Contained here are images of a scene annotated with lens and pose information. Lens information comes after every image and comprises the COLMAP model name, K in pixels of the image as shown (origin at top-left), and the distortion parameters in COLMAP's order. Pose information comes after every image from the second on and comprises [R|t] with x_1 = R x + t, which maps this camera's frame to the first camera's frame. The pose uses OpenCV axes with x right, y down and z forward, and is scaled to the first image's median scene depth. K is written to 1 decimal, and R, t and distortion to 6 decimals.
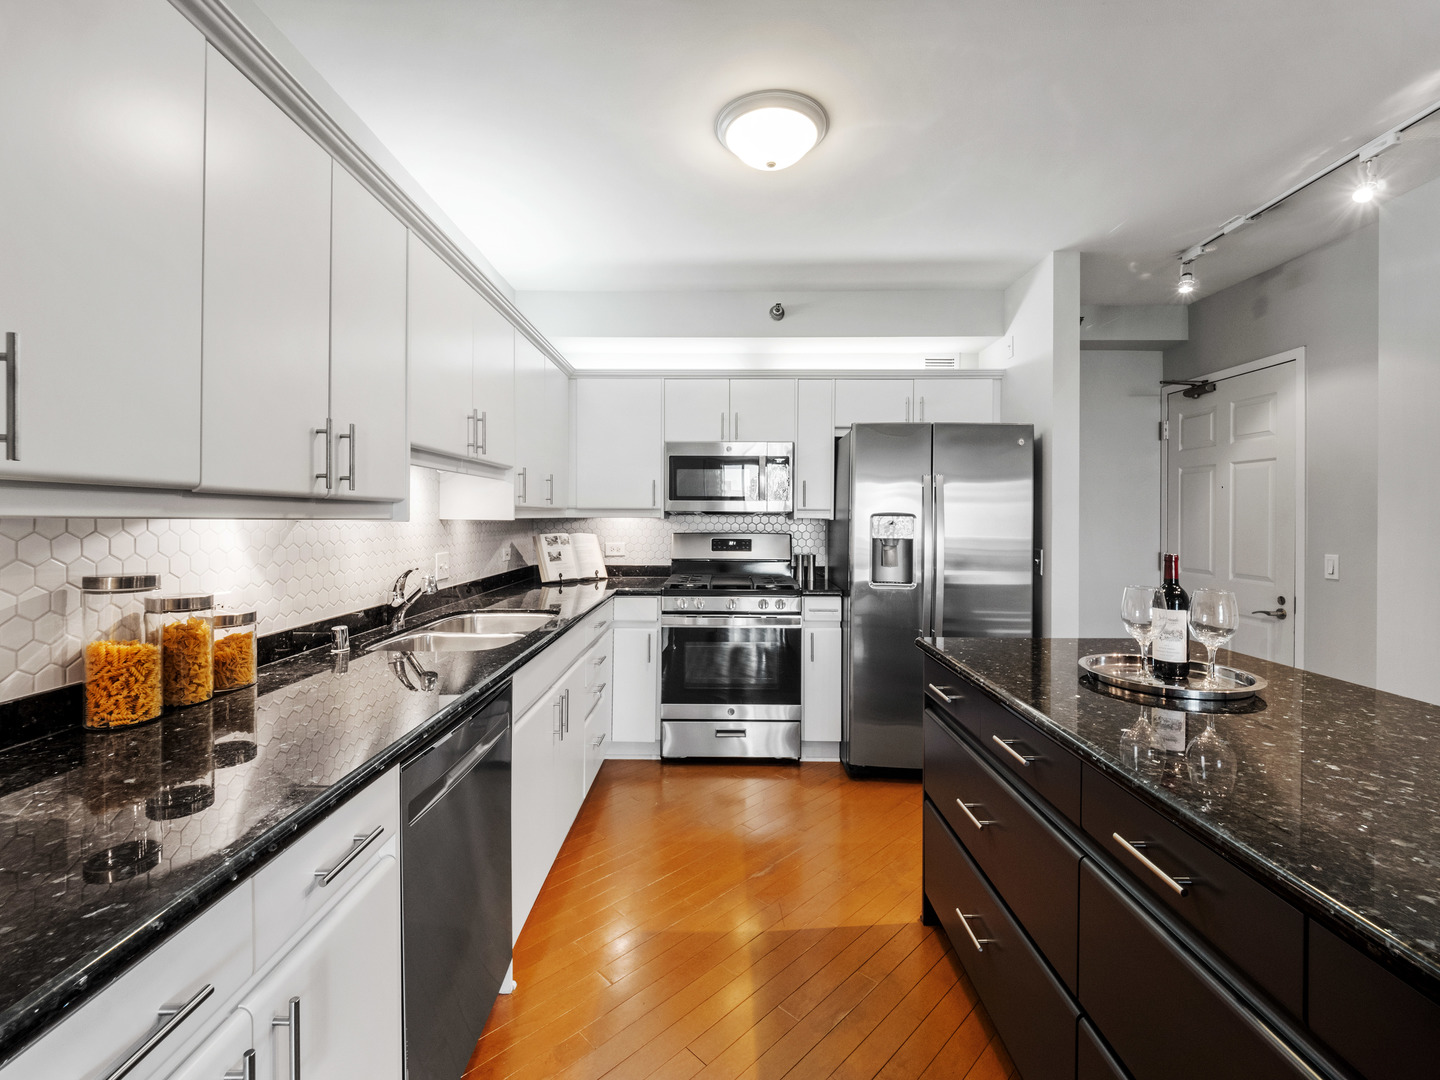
lens RADIAL K [[617.0, 0, 686.2], [0, 617.0, 540.8], [0, 0, 1]] dist [0.000458, 0.000037]
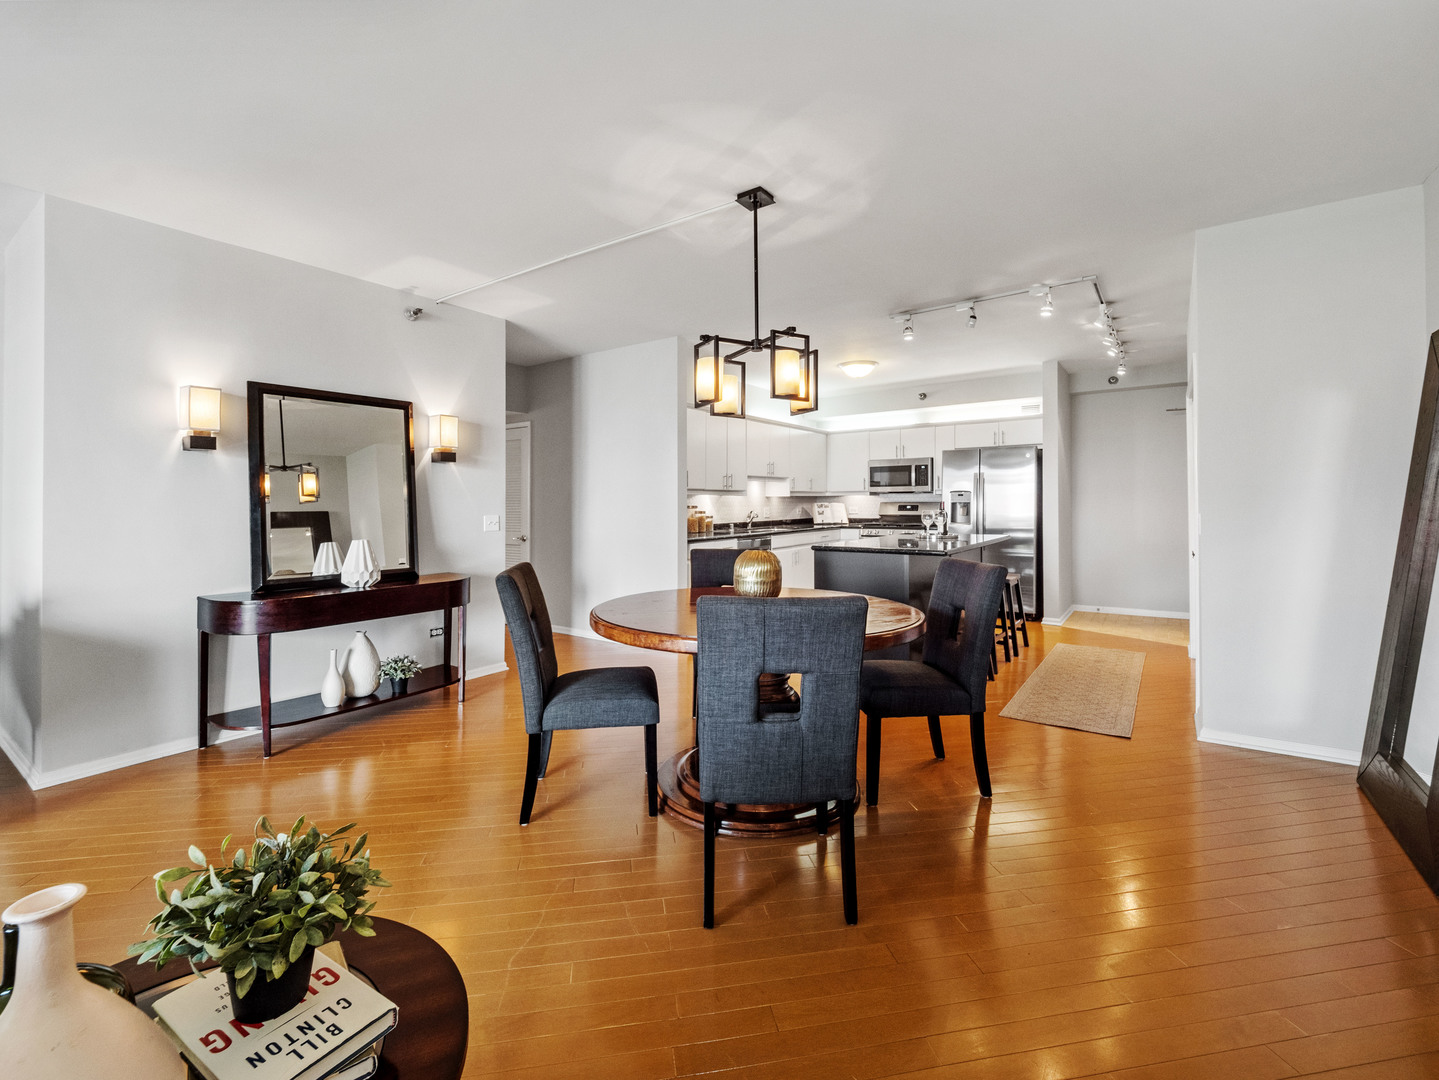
lens RADIAL K [[632.9, 0, 677.3], [0, 632.9, 498.1], [0, 0, 1]] dist [0.015749, 0.000001]
pose [[0.789374, -0.011699, -0.613802, 0.899900], [-0.014999, 0.999152, -0.038332, 0.077227], [0.613730, 0.039465, 0.788529, -1.308719]]
